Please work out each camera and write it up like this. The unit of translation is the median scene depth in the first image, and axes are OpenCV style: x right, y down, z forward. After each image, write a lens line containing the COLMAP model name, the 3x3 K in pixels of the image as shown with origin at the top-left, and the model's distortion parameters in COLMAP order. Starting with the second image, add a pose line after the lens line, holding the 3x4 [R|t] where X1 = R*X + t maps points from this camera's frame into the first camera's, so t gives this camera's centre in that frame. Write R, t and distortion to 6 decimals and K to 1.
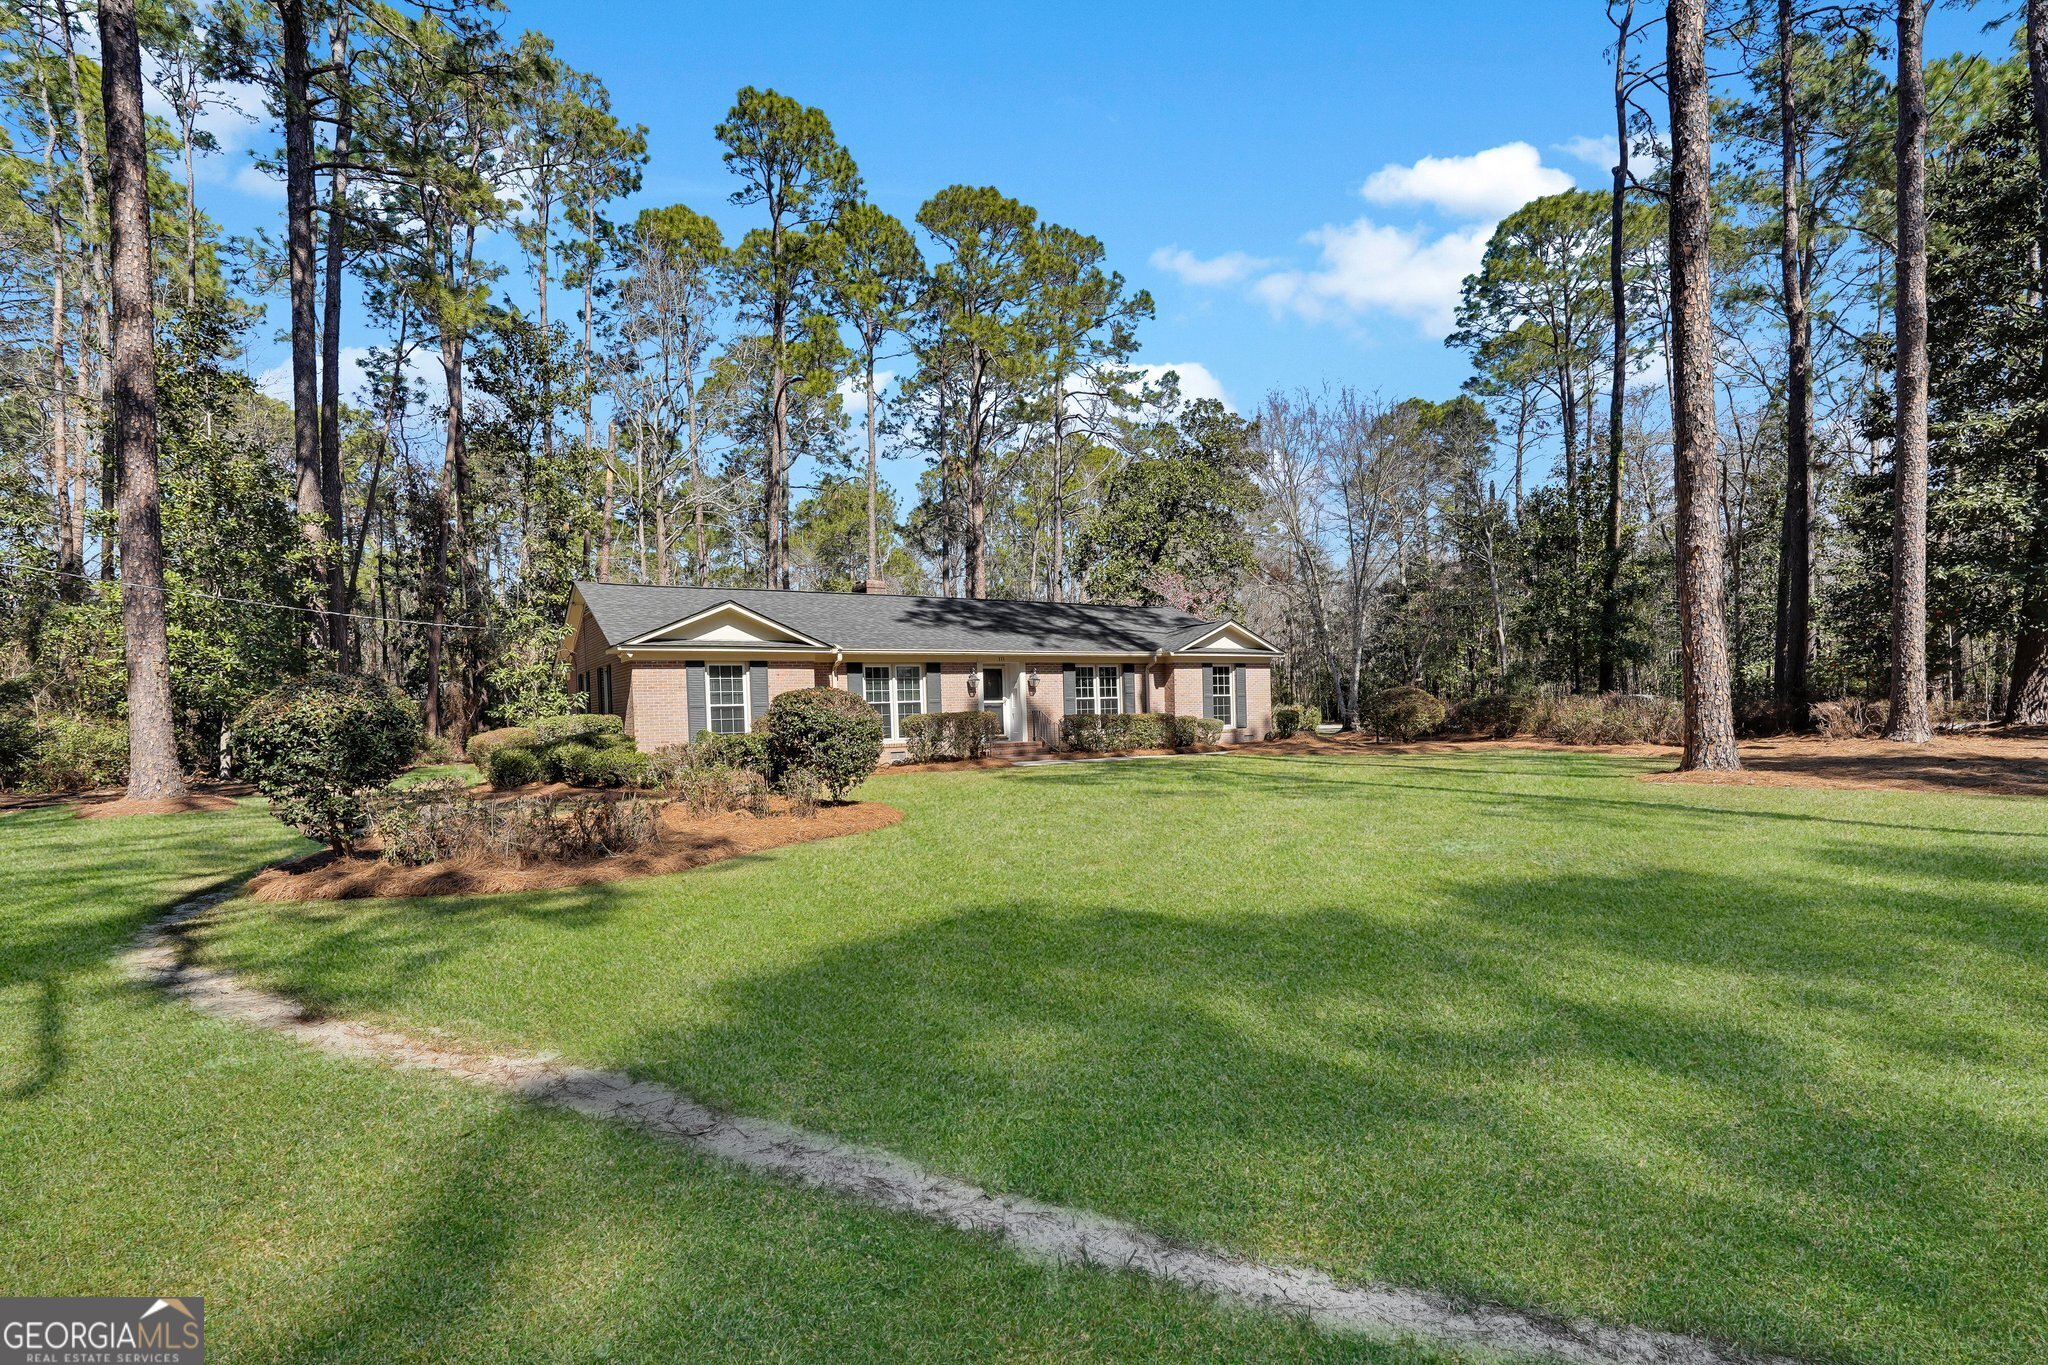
lens RADIAL K [[992.8, 0, 1024.0], [0, 992.8, 682.5], [0, 0, 1]] dist [-0.001221, 0.000067]
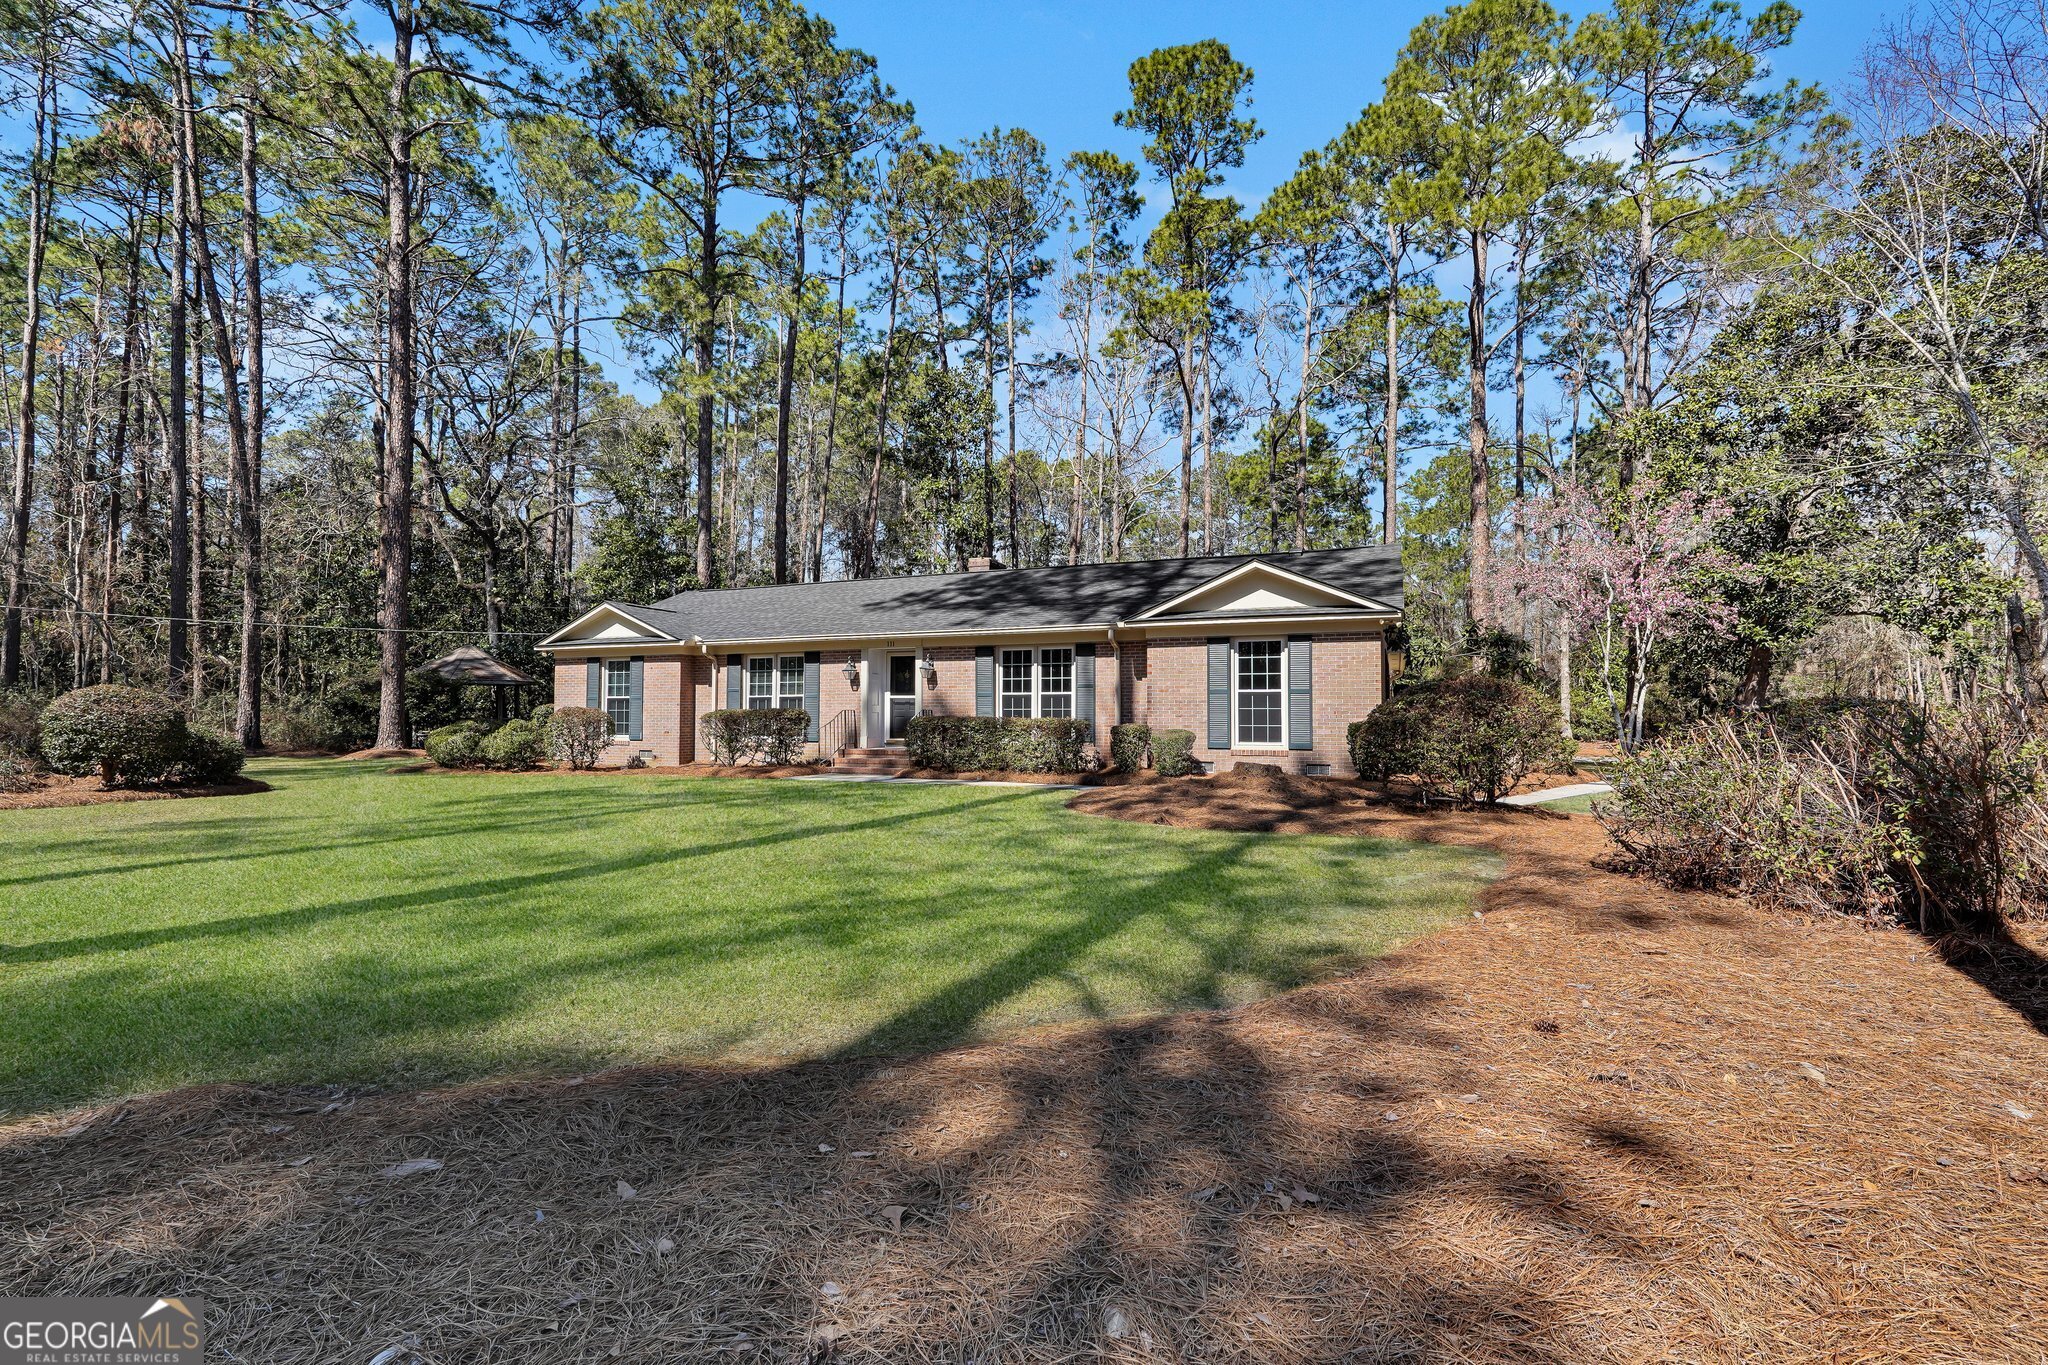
lens RADIAL K [[933.3, 0, 1021.4], [0, 933.3, 643.8], [0, 0, 1]] dist [-0.003522, -0.000260]
pose [[0.569079, -0.034619, -0.821554, 0.596703], [0.009997, 0.999331, -0.035185, 0.003469], [0.822222, 0.011810, 0.569044, 0.606723]]
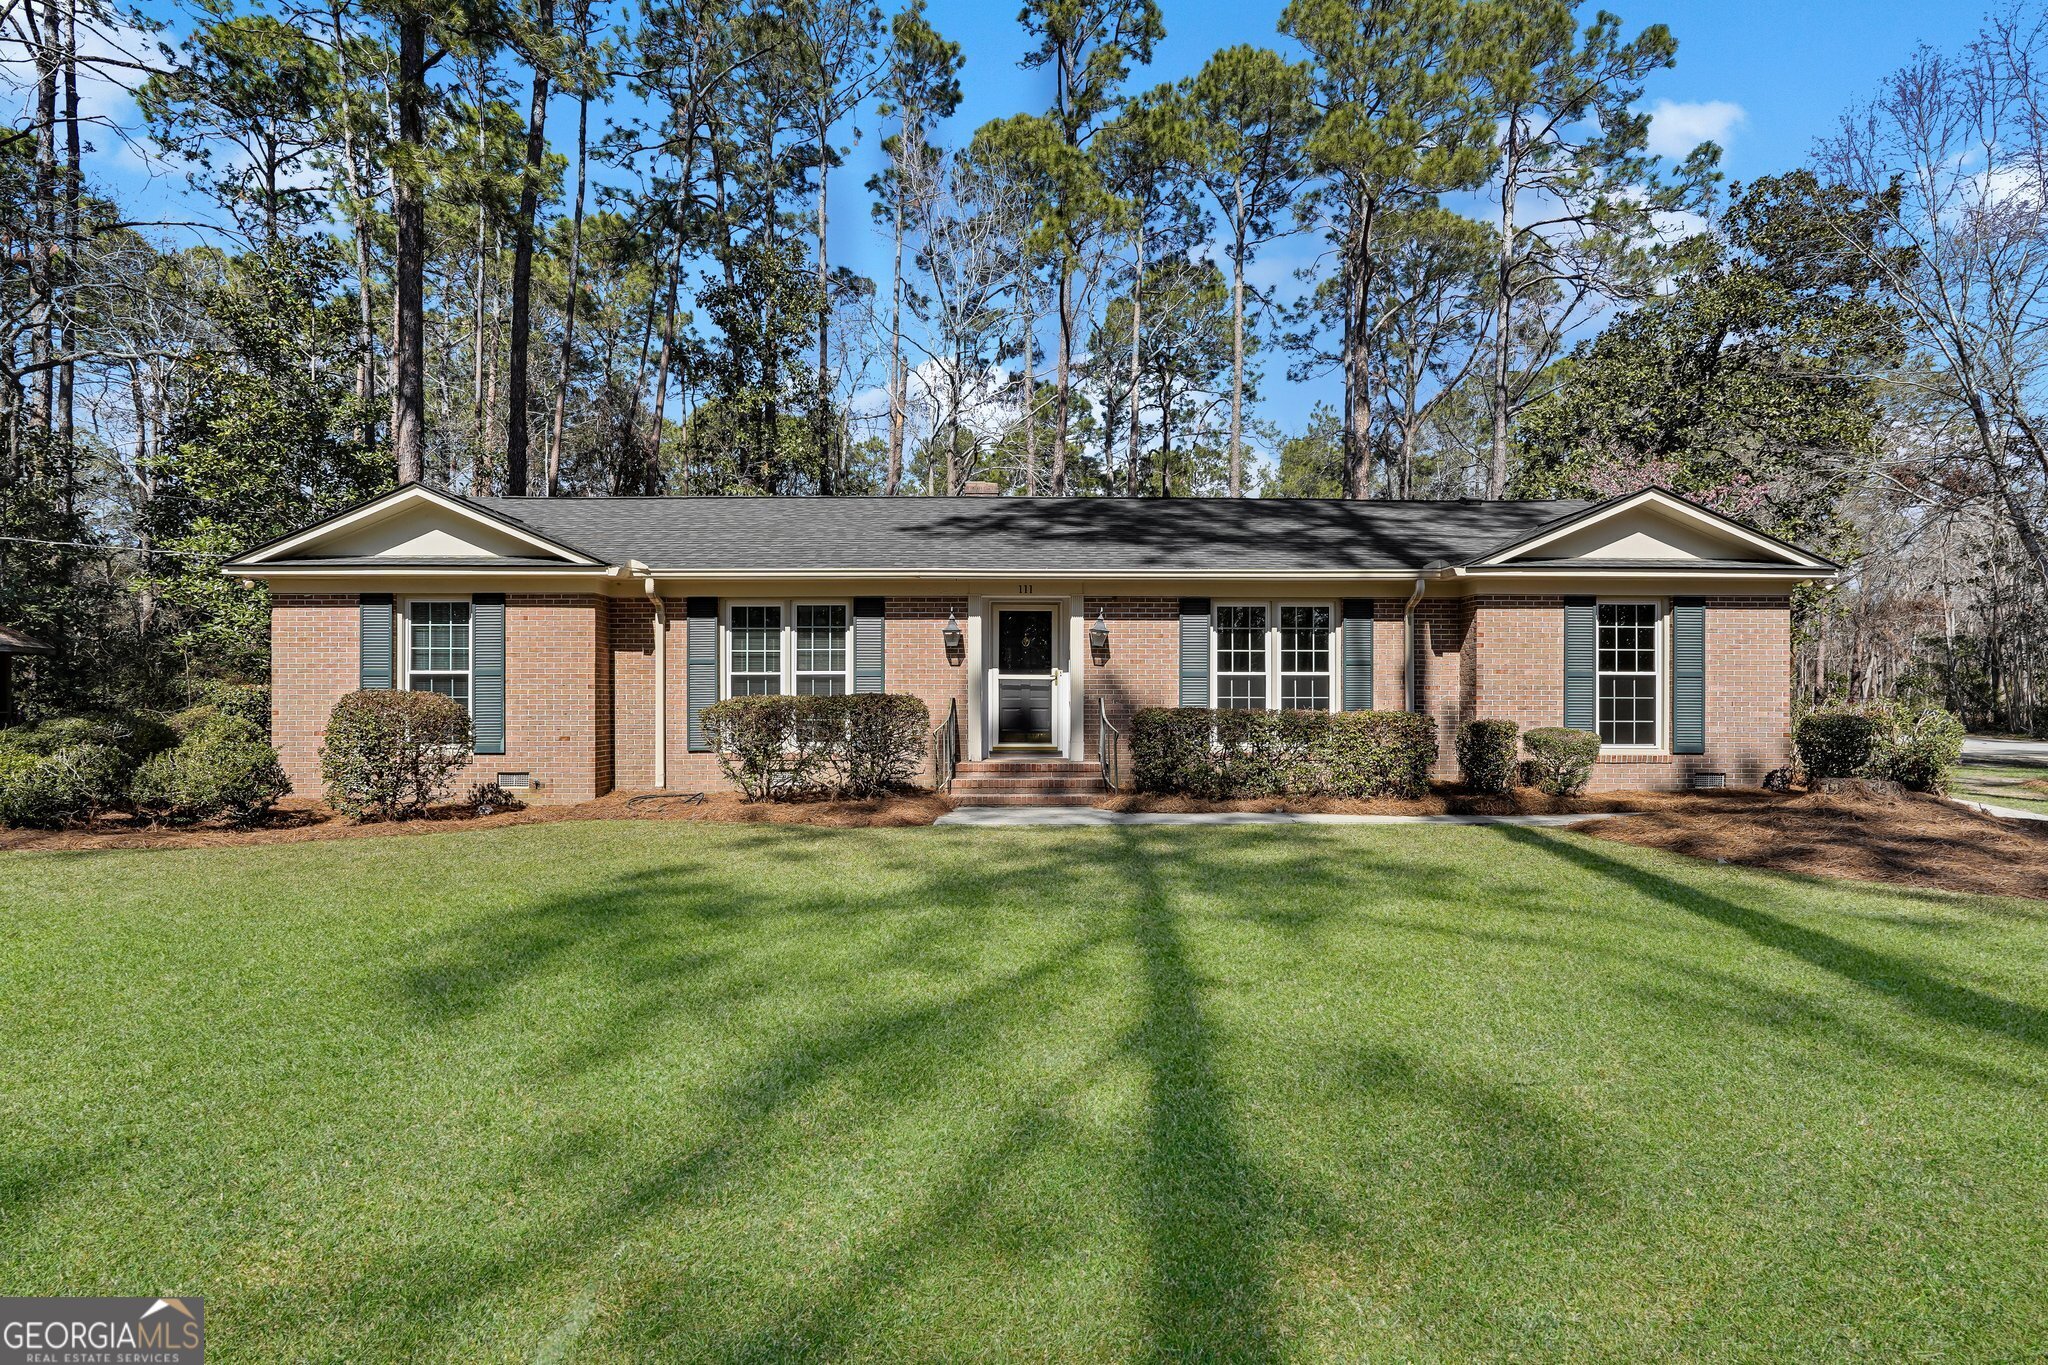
lens RADIAL K [[942.5, 0, 1037.0], [0, 942.5, 679.8], [0, 0, 1]] dist [-0.000795, 0.000171]
pose [[0.850266, 0.015438, -0.526126, 0.206551], [-0.008518, 0.999842, 0.015572, 0.012241], [0.526284, -0.008759, 0.850264, 0.560835]]
